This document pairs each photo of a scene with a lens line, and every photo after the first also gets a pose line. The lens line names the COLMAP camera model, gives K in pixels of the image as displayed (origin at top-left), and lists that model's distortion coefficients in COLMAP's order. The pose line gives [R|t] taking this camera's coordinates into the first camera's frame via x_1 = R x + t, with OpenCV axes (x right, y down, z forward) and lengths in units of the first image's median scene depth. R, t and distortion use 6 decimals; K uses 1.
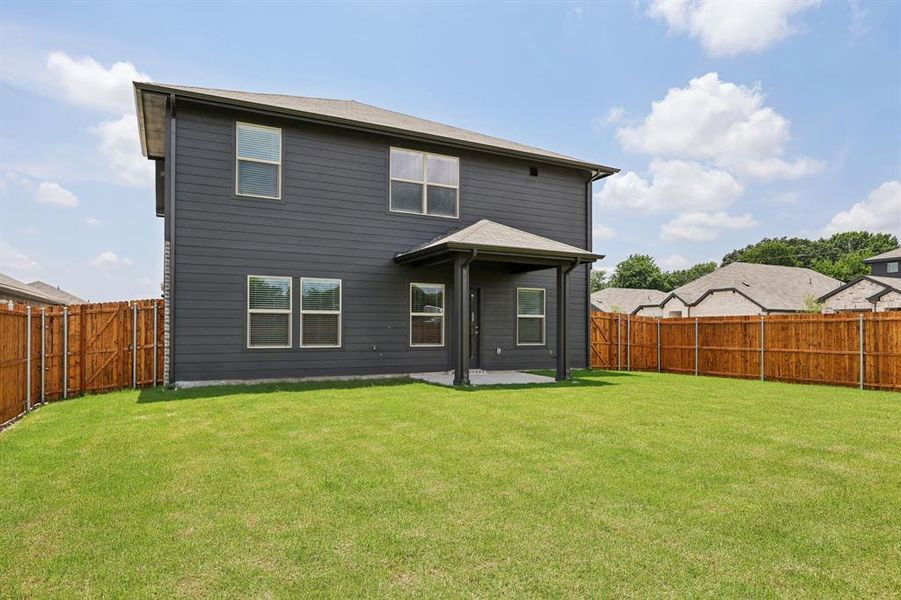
lens RADIAL K [[567.4, 0, 445.1], [0, 567.4, 324.4], [0, 0, 1]] dist [-0.004080, -0.001591]
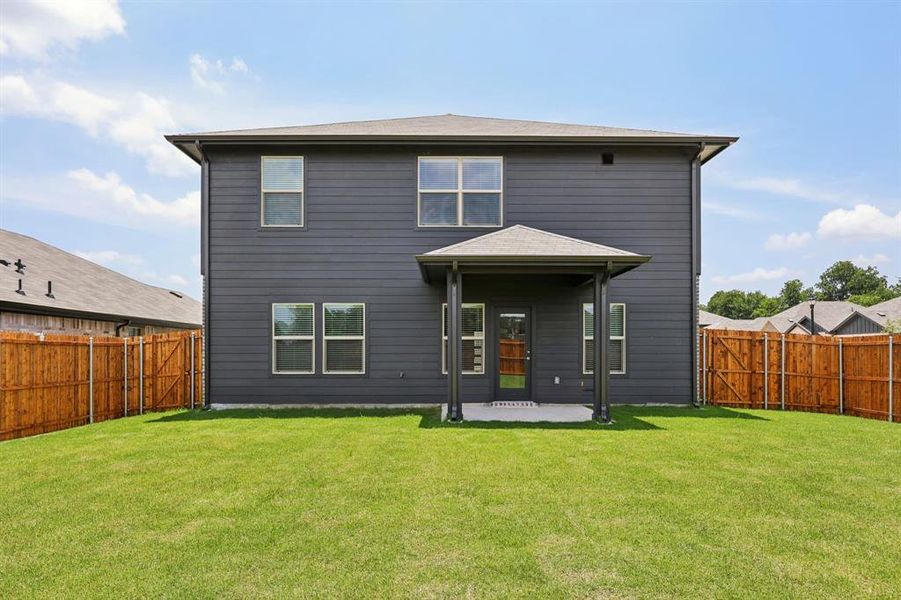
lens RADIAL K [[567.4, 0, 434.4], [0, 567.4, 350.7], [0, 0, 1]] dist [-0.004080, -0.001591]
pose [[0.889904, -0.006240, -0.456105, 0.359401], [0.008170, 0.999964, 0.002259, -0.000141], [0.456074, -0.005737, 0.889923, 0.199111]]
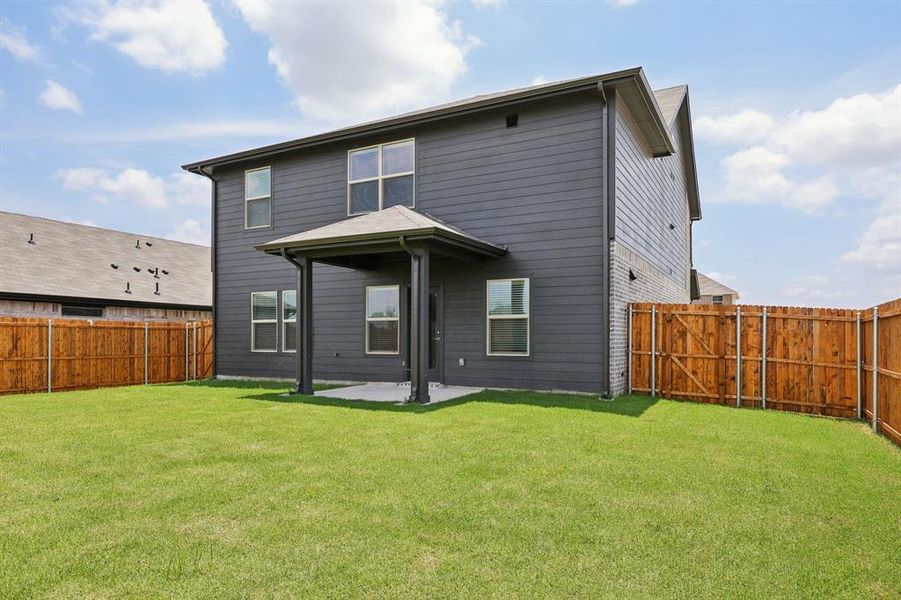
lens RADIAL K [[567.4, 0, 444.1], [0, 567.4, 337.0], [0, 0, 1]] dist [-0.004080, -0.001591]
pose [[0.566614, -0.006854, -0.823955, 0.844500], [0.008772, 0.999959, -0.002286, 0.015269], [0.823937, -0.005933, 0.566651, 0.600811]]
